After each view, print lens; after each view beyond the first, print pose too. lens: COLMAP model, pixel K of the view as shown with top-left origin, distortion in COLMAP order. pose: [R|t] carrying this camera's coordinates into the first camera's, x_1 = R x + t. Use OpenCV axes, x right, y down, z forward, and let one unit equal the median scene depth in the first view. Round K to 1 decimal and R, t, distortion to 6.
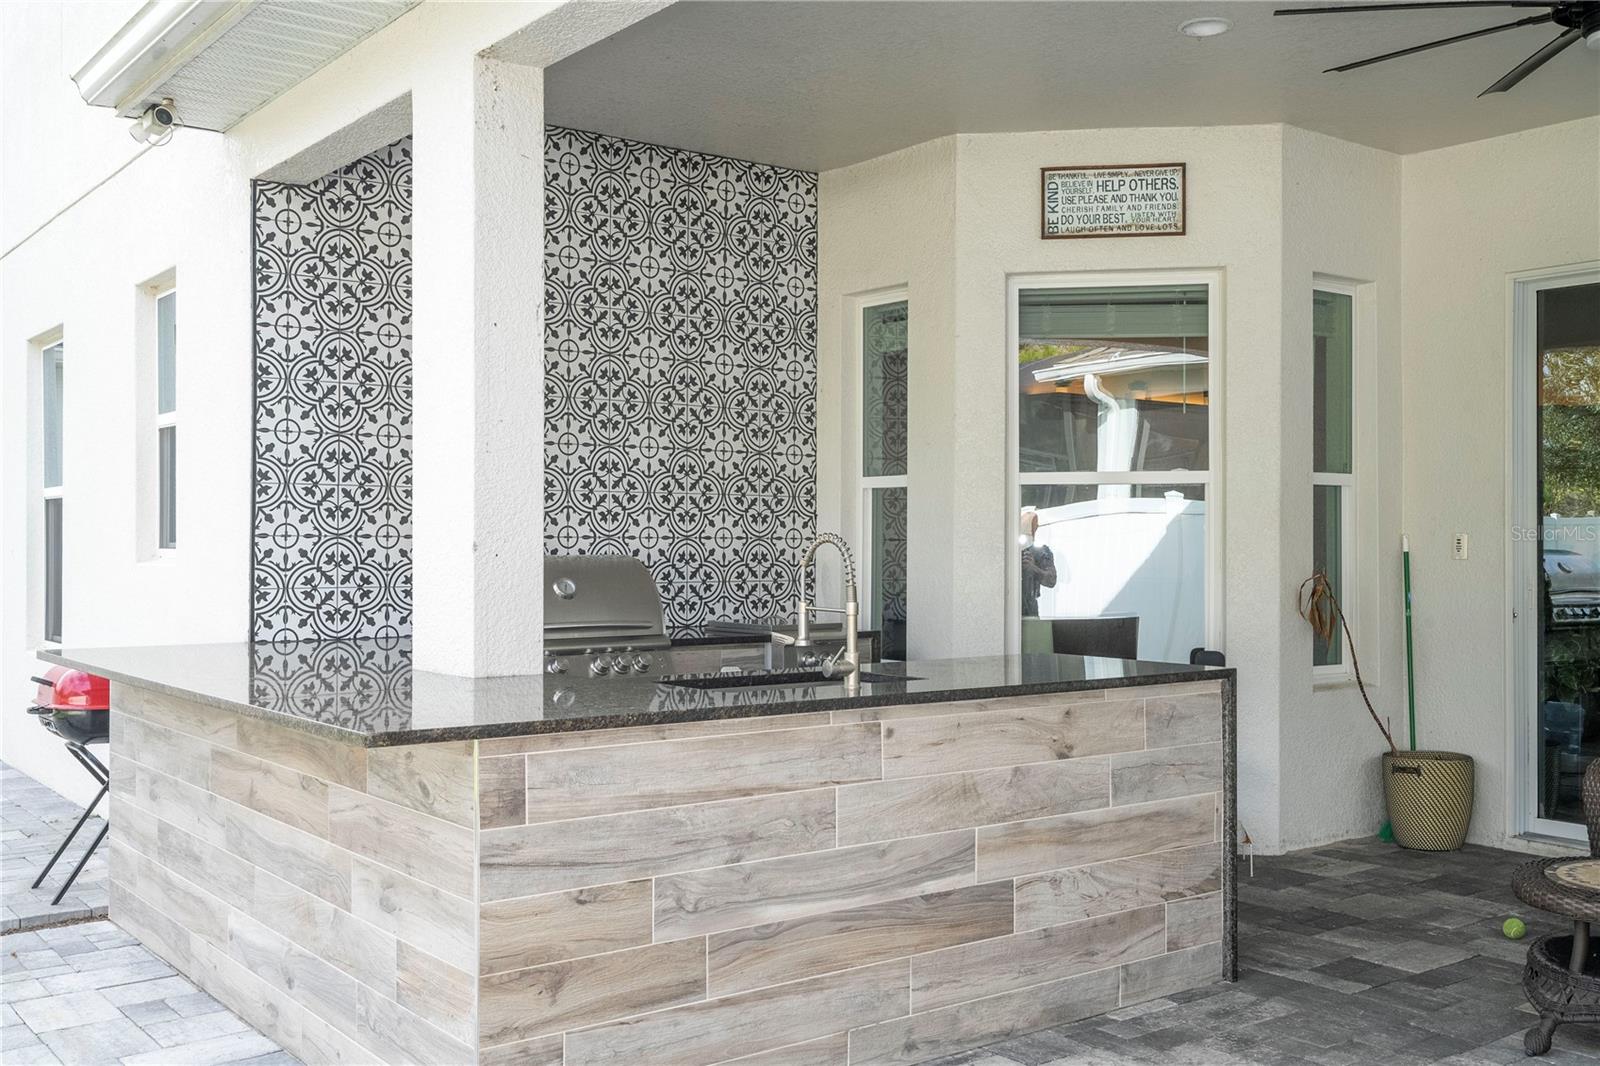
lens RADIAL K [[1682.7, 0, 800.6], [0, 1682.7, 541.9], [0, 0, 1]] dist [-0.012281, 0.000000]
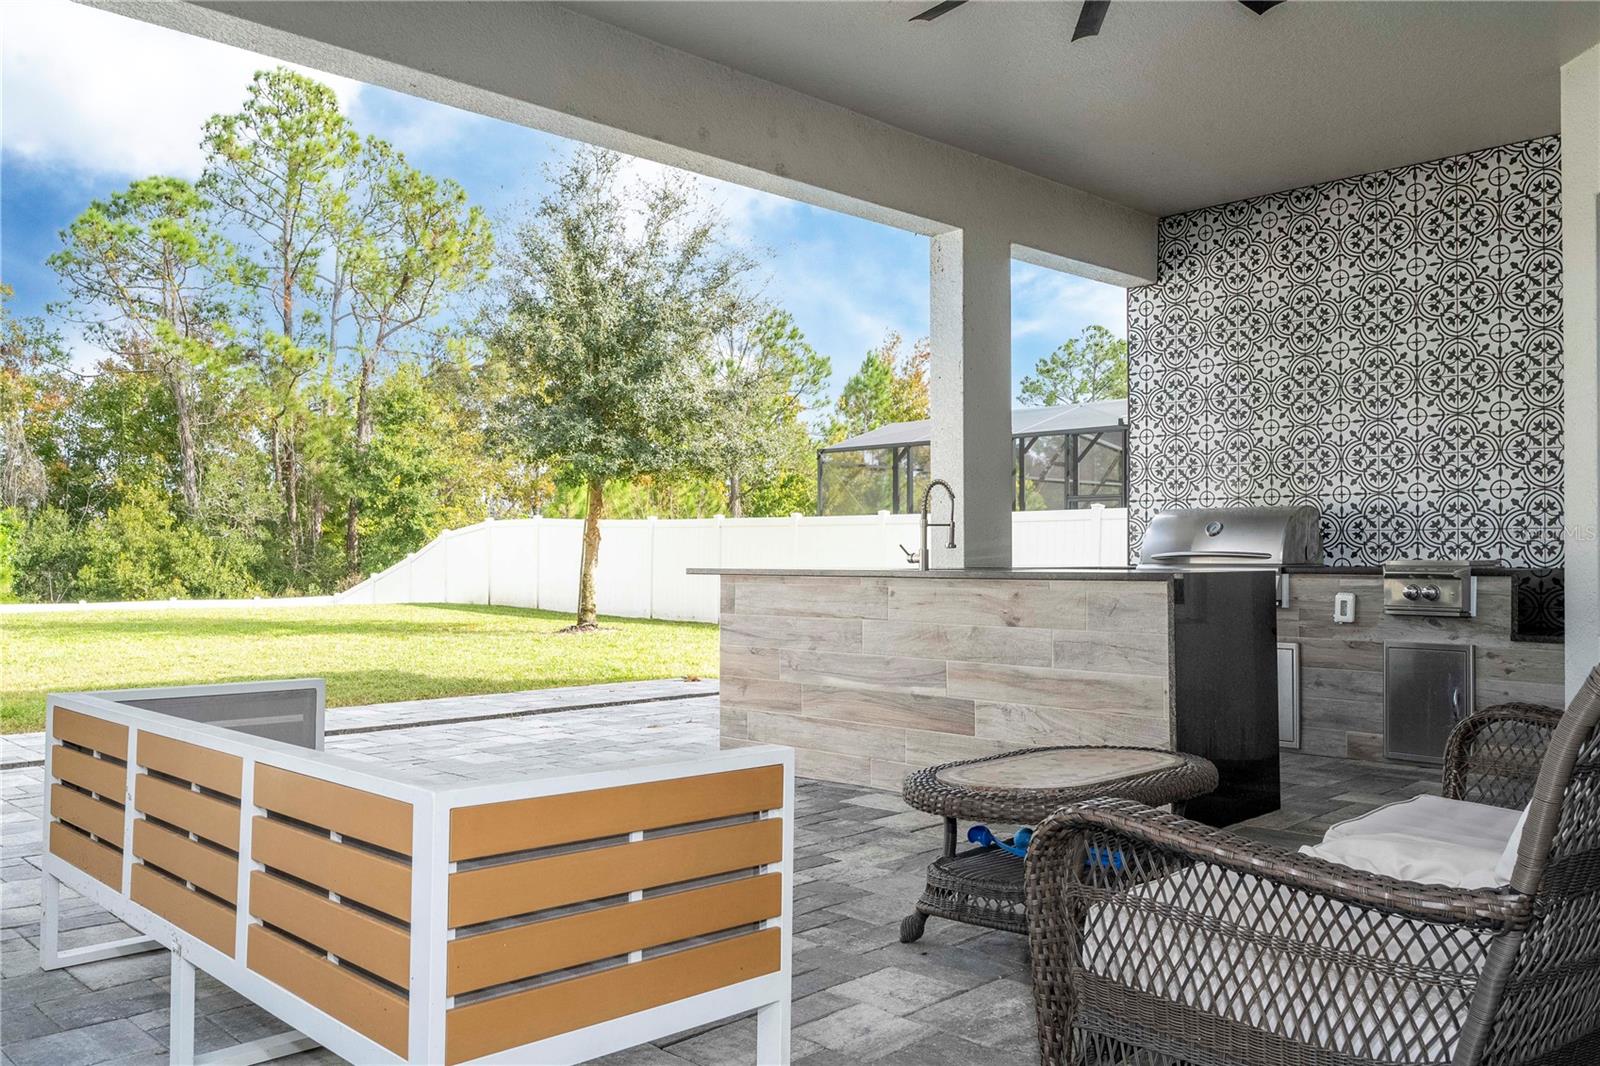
lens RADIAL K [[1251.8, 0, 804.6], [0, 1251.8, 539.8], [0, 0, 1]] dist [-0.016542, -0.000761]
pose [[0.090097, -0.005068, -0.995920, 1.244941], [0.011222, 0.999929, -0.004073, 0.059555], [0.995870, -0.010809, 0.090147, 0.754753]]
